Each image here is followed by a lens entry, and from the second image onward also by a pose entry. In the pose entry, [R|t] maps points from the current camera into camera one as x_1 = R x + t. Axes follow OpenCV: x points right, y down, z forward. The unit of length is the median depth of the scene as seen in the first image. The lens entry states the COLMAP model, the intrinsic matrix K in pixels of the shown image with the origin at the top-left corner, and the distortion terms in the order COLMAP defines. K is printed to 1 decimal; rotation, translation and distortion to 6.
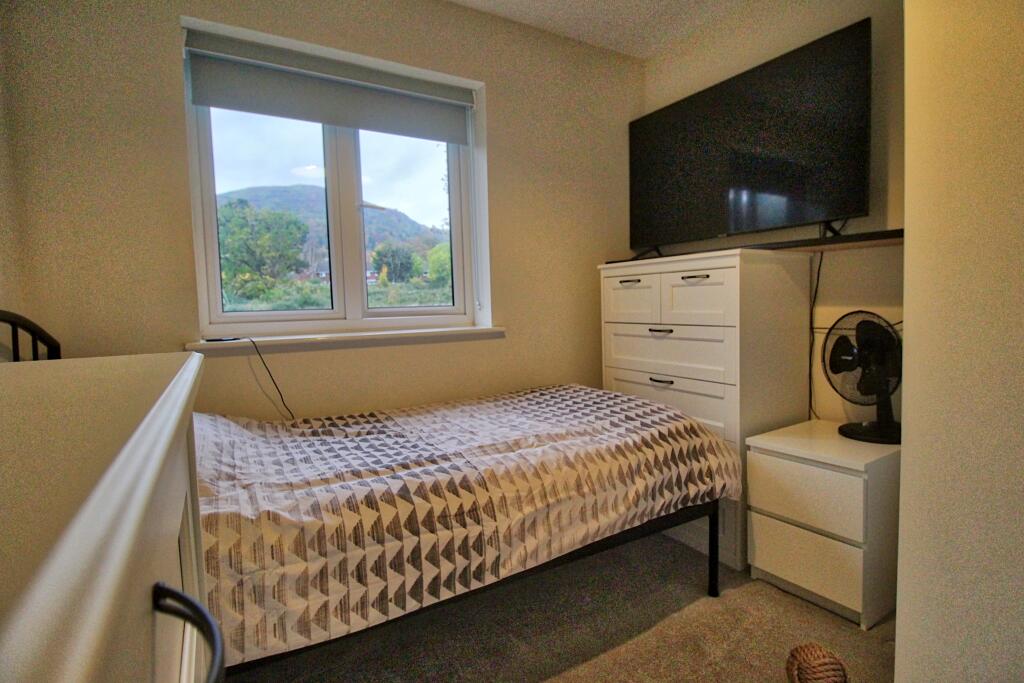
lens RADIAL K [[503.3, 0, 512.0], [0, 503.3, 341.5], [0, 0, 1]] dist [-0.000582, -0.014147]
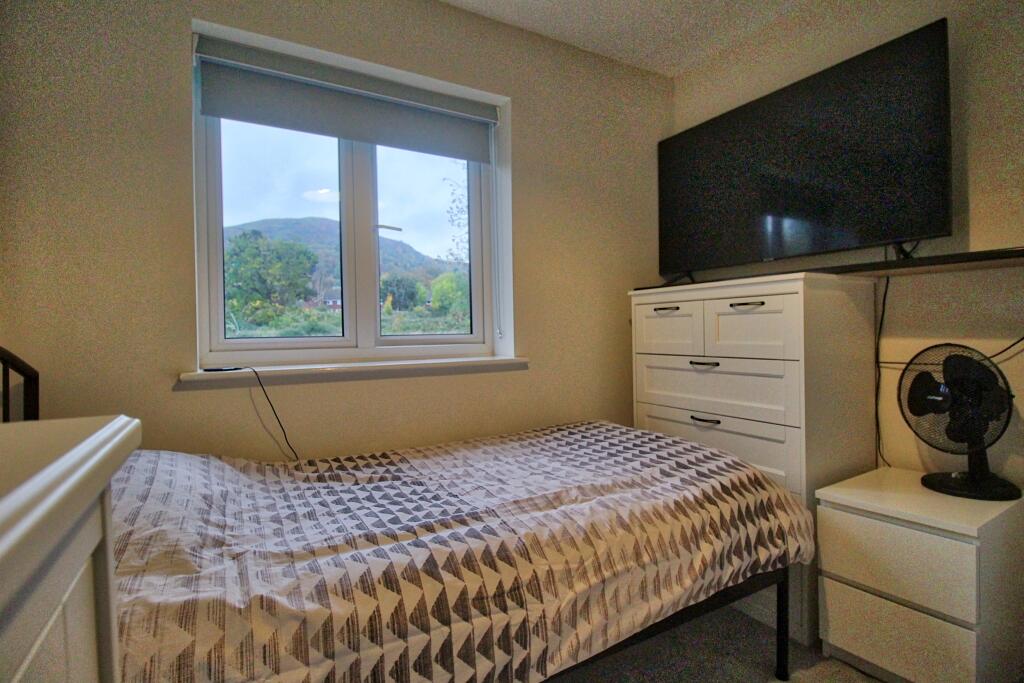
lens RADIAL K [[492.9, 0, 496.8], [0, 492.9, 340.0], [0, 0, 1]] dist [-0.003764, -0.014961]
pose [[0.999498, 0.008935, -0.030392, -0.064305], [-0.010718, 0.998199, -0.059024, -0.010214], [0.029810, 0.059320, 0.997794, 0.145769]]
